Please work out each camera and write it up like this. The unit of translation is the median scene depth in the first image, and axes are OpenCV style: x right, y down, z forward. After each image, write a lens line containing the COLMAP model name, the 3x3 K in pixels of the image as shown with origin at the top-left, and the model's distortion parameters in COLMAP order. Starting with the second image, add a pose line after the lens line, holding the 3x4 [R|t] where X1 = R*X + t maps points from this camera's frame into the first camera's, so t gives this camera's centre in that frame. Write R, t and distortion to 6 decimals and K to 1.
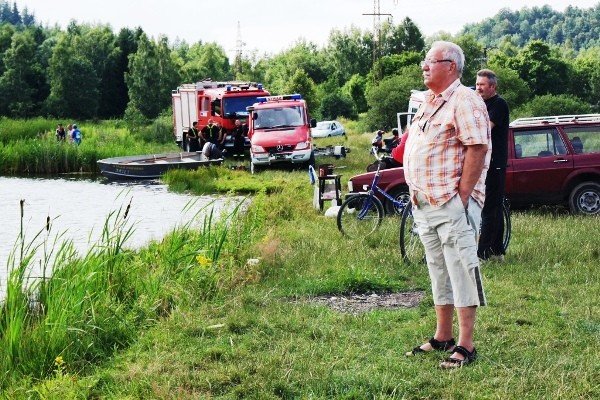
lens RADIAL K [[2172.7, 0, 300.0], [0, 2172.7, 200.0], [0, 0, 1]] dist [-0.012857, -0.828708]
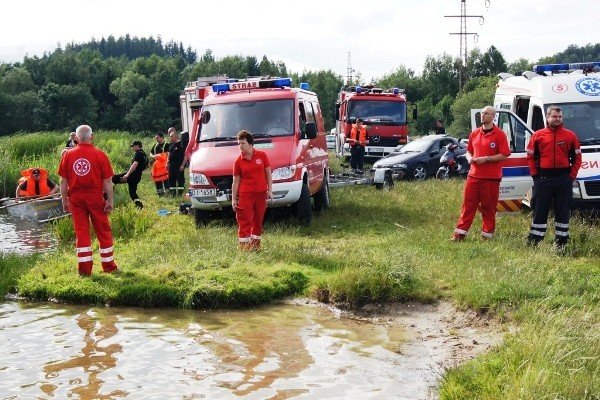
lens RADIAL K [[1188.6, 0, 300.0], [0, 1188.6, 200.0], [0, 0, 1]] dist [0.048961, 0.301938]
pose [[0.993938, 0.006528, -0.109745, 0.032389], [-0.004782, 0.999858, 0.016165, -0.021165], [0.109835, -0.015542, 0.993828, 0.653880]]
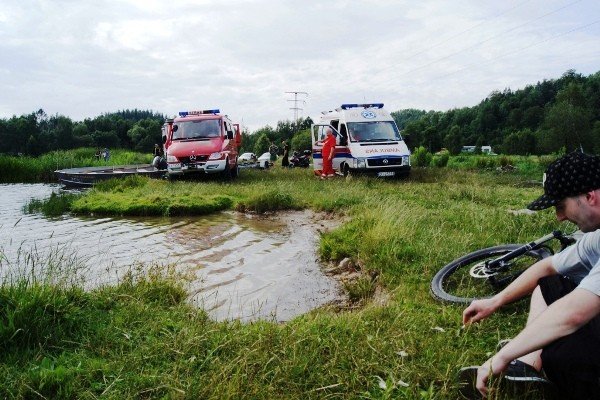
lens RADIAL K [[539.4, 0, 300.0], [0, 539.4, 200.0], [0, 0, 1]] dist [-0.004739, 0.001488]
pose [[0.999180, 0.003474, 0.040352, 0.026783], [-0.004742, 0.999497, 0.031368, -0.011478], [-0.040222, -0.031534, 0.998693, 0.679462]]
